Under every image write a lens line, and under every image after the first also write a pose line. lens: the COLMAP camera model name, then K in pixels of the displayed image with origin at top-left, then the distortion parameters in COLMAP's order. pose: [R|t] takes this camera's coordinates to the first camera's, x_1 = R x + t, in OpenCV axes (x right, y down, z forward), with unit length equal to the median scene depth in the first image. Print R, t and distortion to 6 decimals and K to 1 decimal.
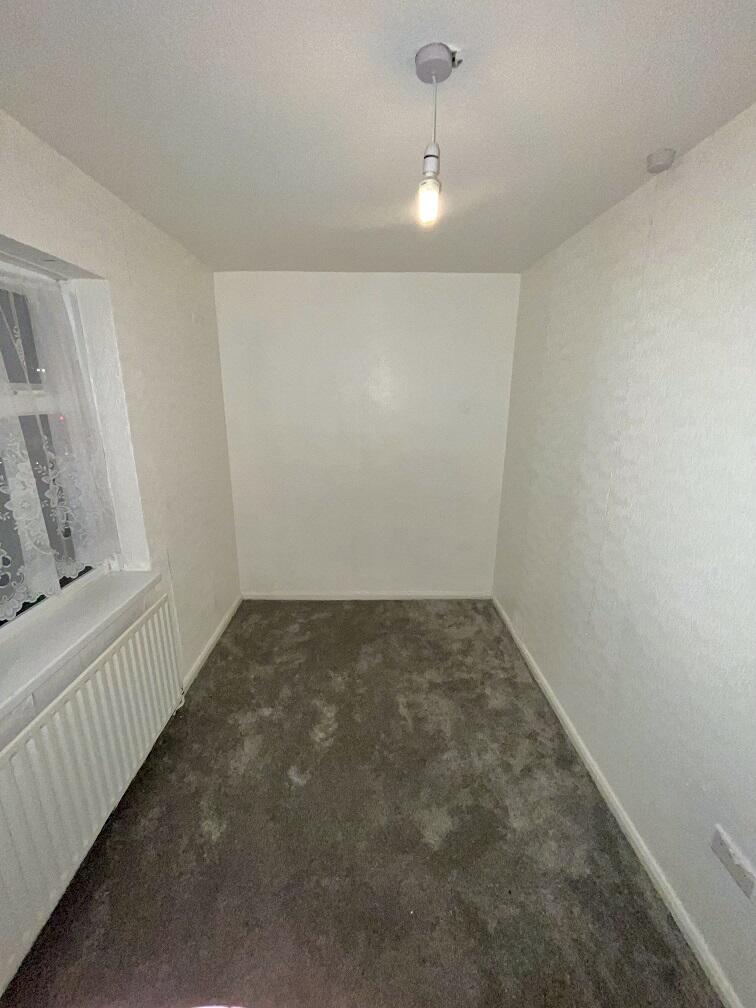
lens RADIAL K [[403.8, 0, 376.4], [0, 403.8, 501.8], [0, 0, 1]] dist [-0.001256, 0.000141]
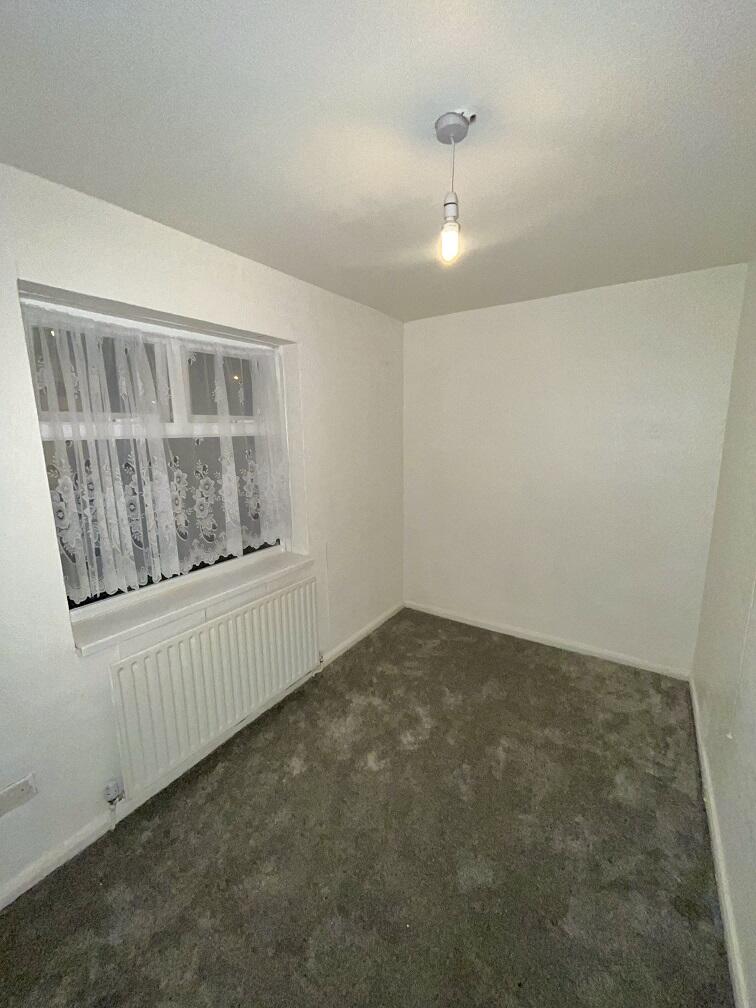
lens RADIAL K [[403.8, 0, 375.0], [0, 403.8, 502.6], [0, 0, 1]] dist [-0.001256, 0.000141]
pose [[0.829239, 0.087012, -0.552079, 0.308518], [-0.130552, 0.990636, -0.039961, 0.023519], [0.543432, 0.105212, 0.832834, 0.013232]]
